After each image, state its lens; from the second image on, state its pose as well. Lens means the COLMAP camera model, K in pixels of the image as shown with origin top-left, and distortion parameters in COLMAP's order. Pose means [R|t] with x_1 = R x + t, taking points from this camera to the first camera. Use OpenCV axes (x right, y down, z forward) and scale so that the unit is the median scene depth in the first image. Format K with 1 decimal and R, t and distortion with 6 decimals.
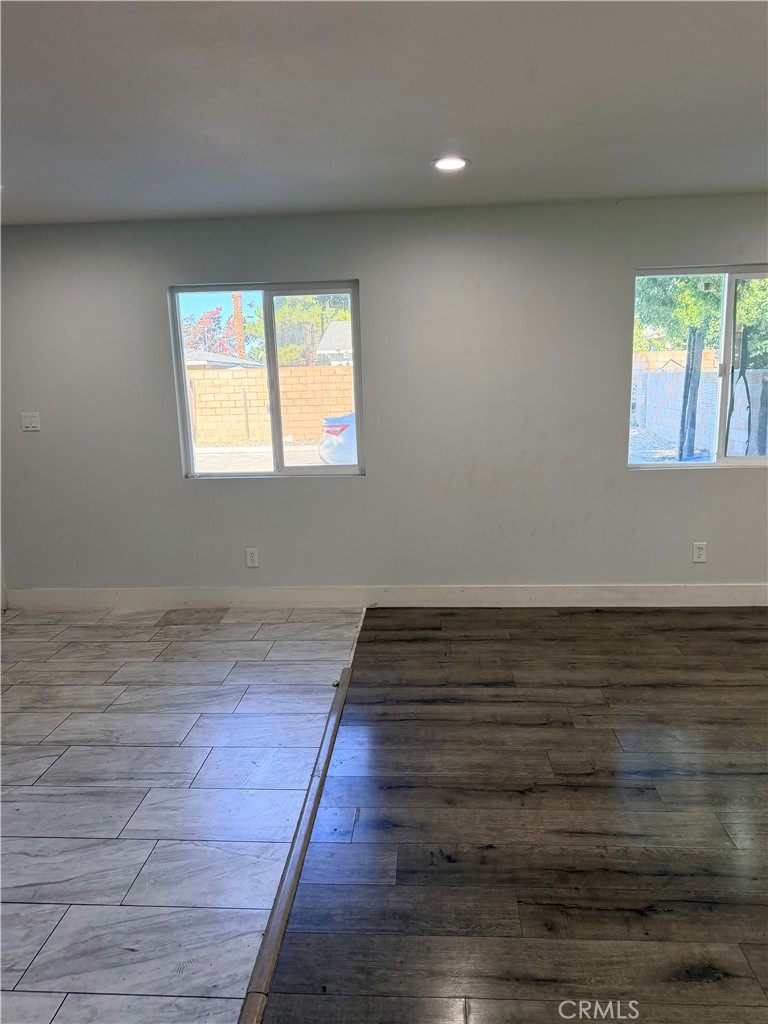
lens RADIAL K [[729.2, 0, 378.4], [0, 729.2, 515.6], [0, 0, 1]] dist [0.039194, -0.048480]
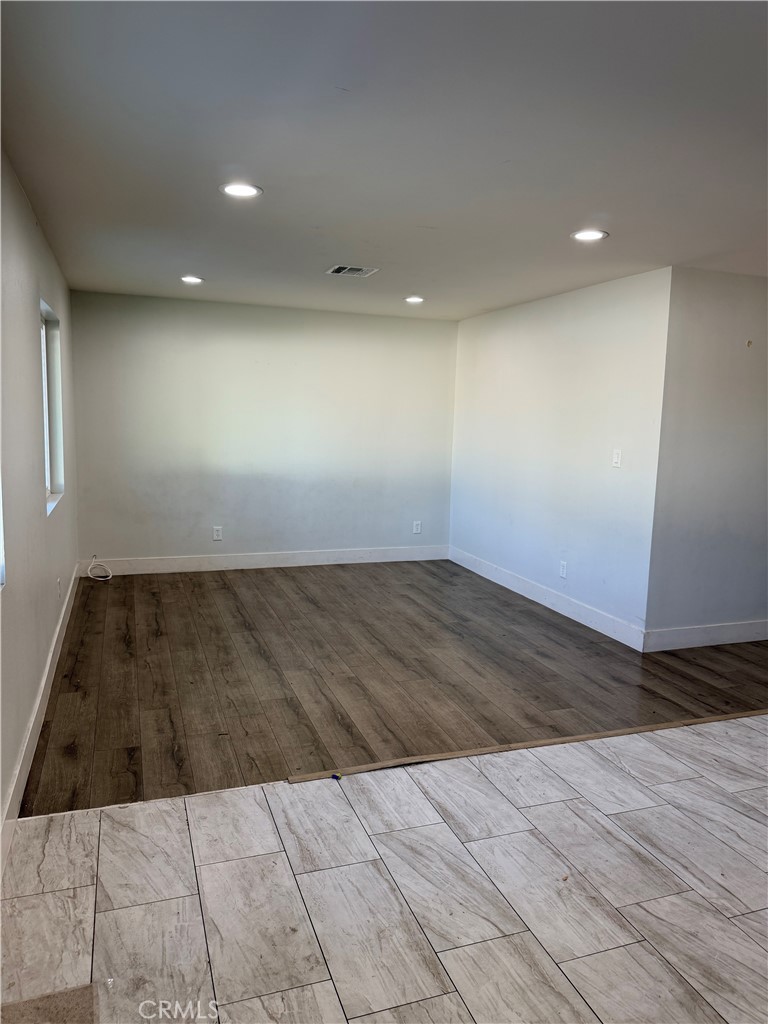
lens RADIAL K [[729.2, 0, 378.4], [0, 729.2, 515.6], [0, 0, 1]] dist [0.039194, -0.048480]
pose [[-0.396907, -0.116122, 0.910484, -0.871967], [0.159100, 0.968245, 0.192845, -0.234412], [-0.903965, 0.221400, -0.365828, 1.276519]]
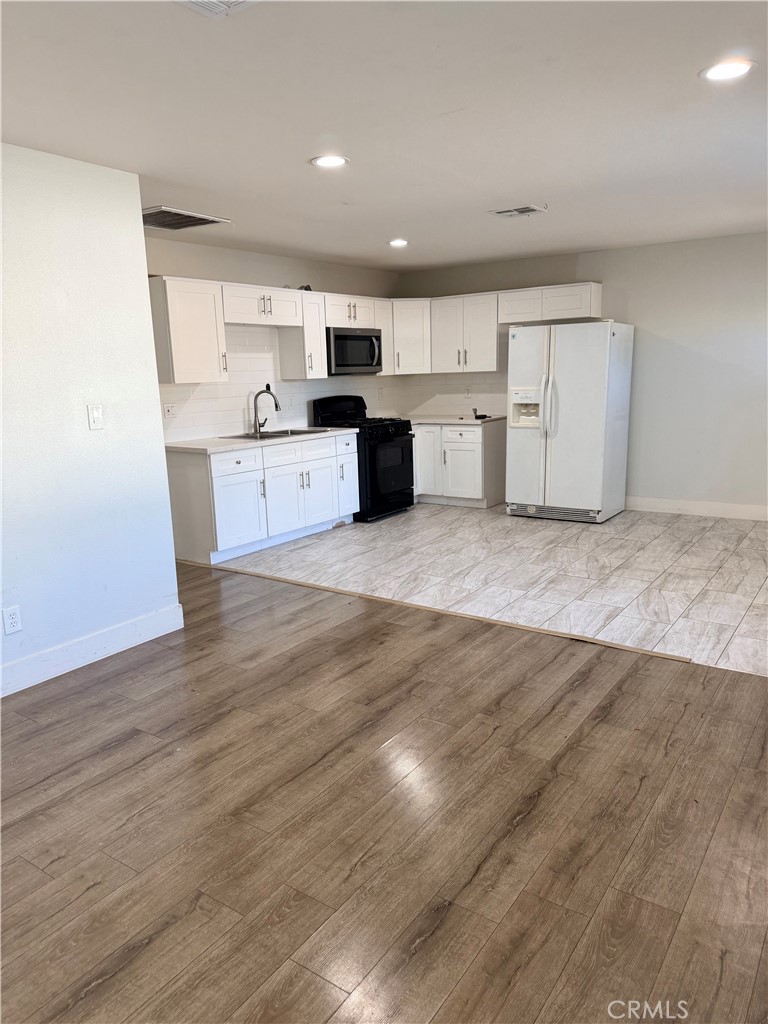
lens RADIAL K [[729.2, 0, 378.4], [0, 729.2, 515.6], [0, 0, 1]] dist [0.039194, -0.048480]
pose [[-0.513832, 0.220242, -0.829138, 1.025430], [-0.122253, 0.937822, 0.324874, -0.254749], [0.849135, 0.268296, -0.454958, 1.163193]]
